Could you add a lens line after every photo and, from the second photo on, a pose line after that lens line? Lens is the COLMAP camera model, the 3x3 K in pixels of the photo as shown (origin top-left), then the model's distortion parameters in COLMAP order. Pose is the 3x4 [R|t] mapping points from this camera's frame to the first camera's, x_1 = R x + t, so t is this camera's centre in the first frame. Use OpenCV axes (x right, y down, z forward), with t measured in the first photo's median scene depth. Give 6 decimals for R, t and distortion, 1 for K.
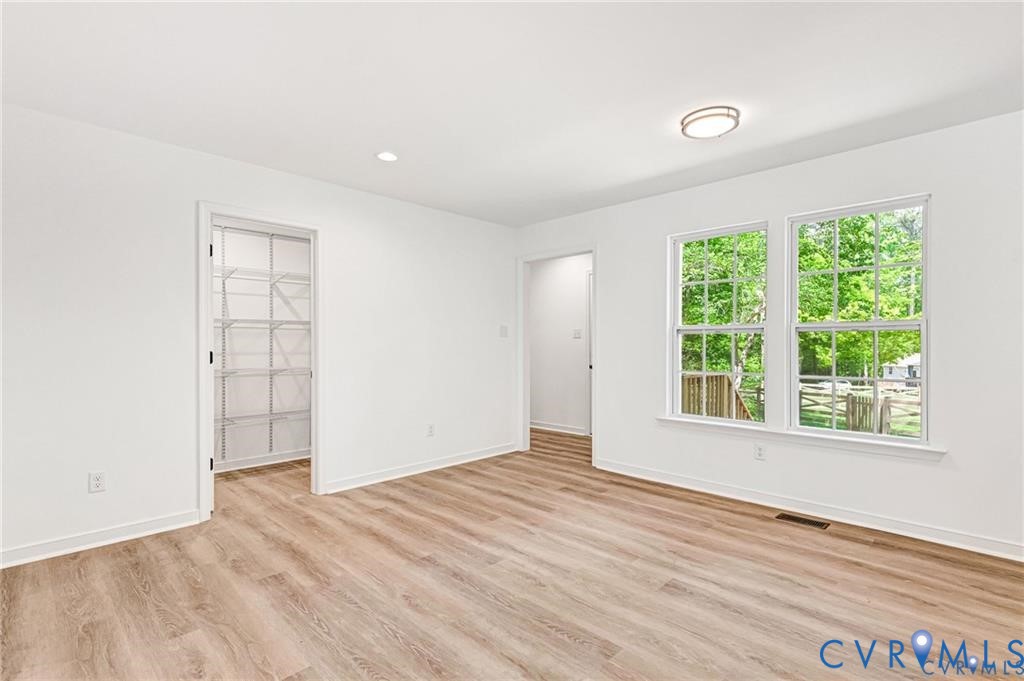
lens RADIAL K [[482.6, 0, 513.5], [0, 482.6, 340.5], [0, 0, 1]] dist [0.004485, -0.000275]
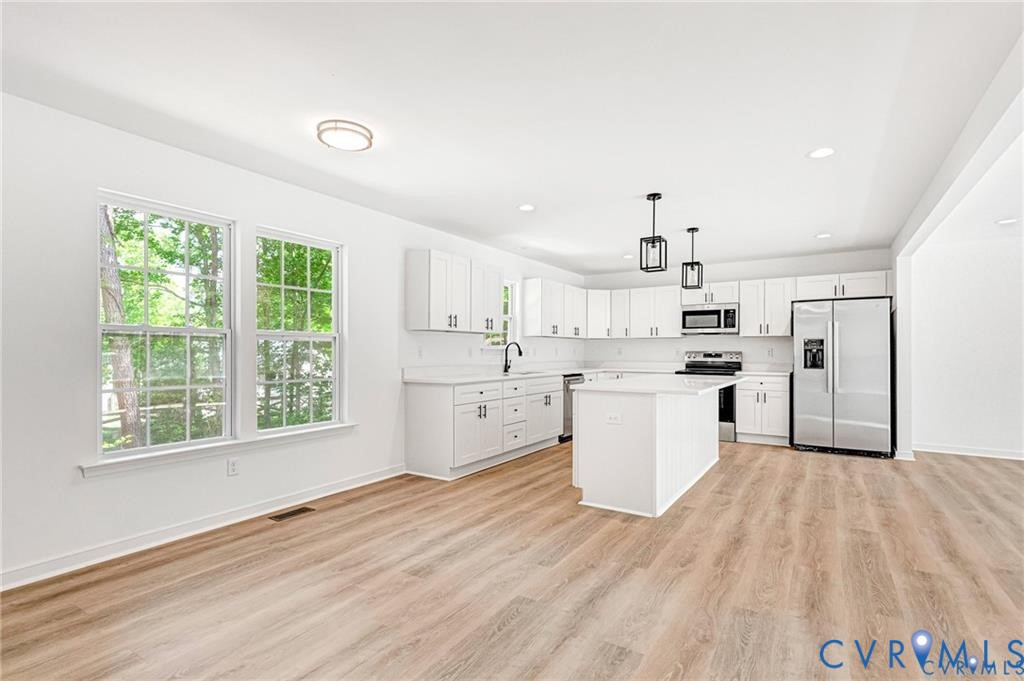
lens RADIAL K [[481.0, 0, 516.6], [0, 481.0, 342.3], [0, 0, 1]] dist [0.005620, 0.000184]
pose [[-0.215109, 0.020225, 0.976381, -0.595444], [-0.009858, 0.999690, -0.022879, 0.004567], [-0.976540, -0.014546, -0.214843, 0.755914]]
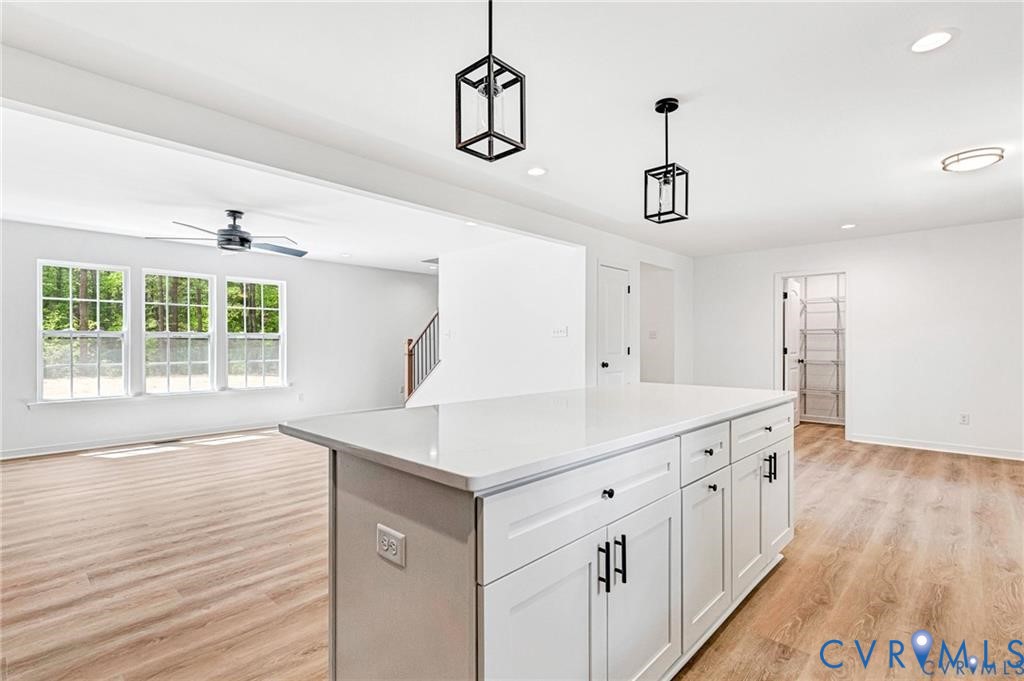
lens RADIAL K [[485.4, 0, 516.8], [0, 485.4, 346.3], [0, 0, 1]] dist [0.014480, 0.000104]
pose [[0.028950, 0.005772, -0.999564, 1.389660], [0.007875, 0.999951, 0.006003, -0.007125], [0.999550, -0.008045, 0.028903, -0.146709]]
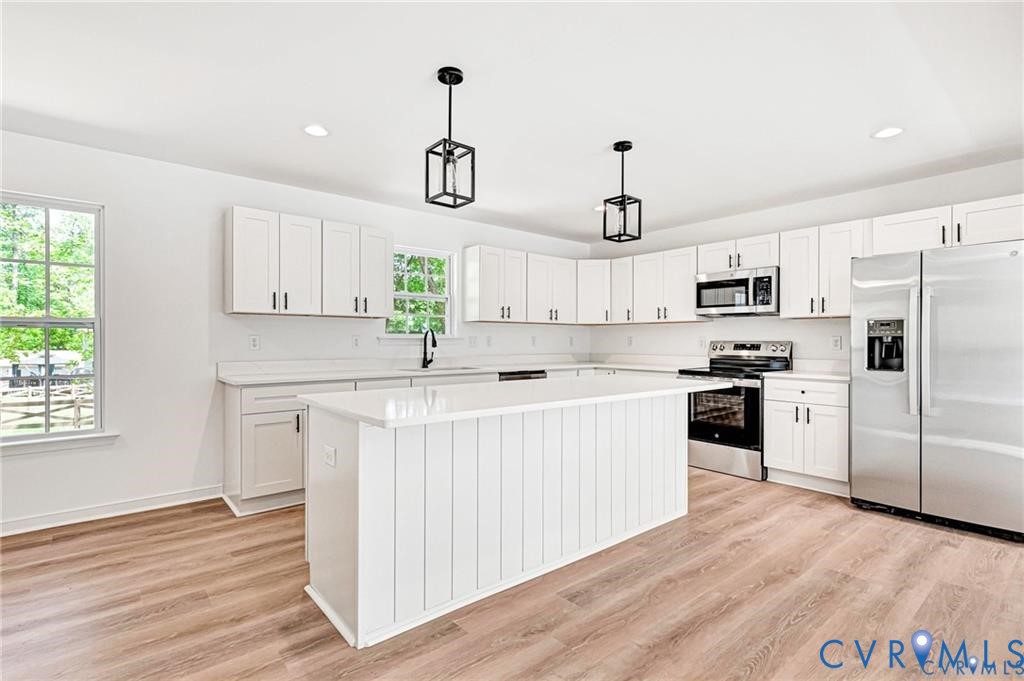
lens RADIAL K [[482.6, 0, 513.5], [0, 482.6, 340.5], [0, 0, 1]] dist [0.004485, -0.000275]
pose [[0.079701, 0.004190, 0.996810, -0.164957], [-0.011239, 0.999931, -0.003304, -0.001974], [-0.996755, -0.010939, 0.079742, -0.022101]]
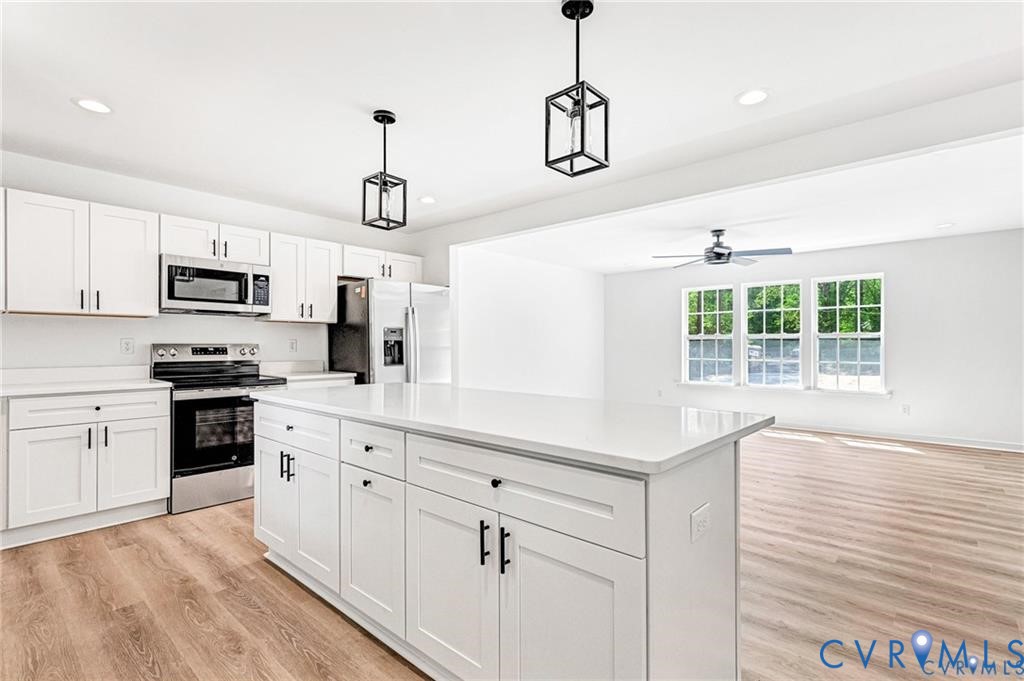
lens RADIAL K [[481.0, 0, 516.6], [0, 481.0, 342.3], [0, 0, 1]] dist [0.005620, 0.000184]
pose [[-0.998713, 0.001779, -0.050696, 0.667577], [0.002453, 0.999909, -0.013245, 0.001528], [0.050668, -0.013353, -0.998626, 0.706520]]
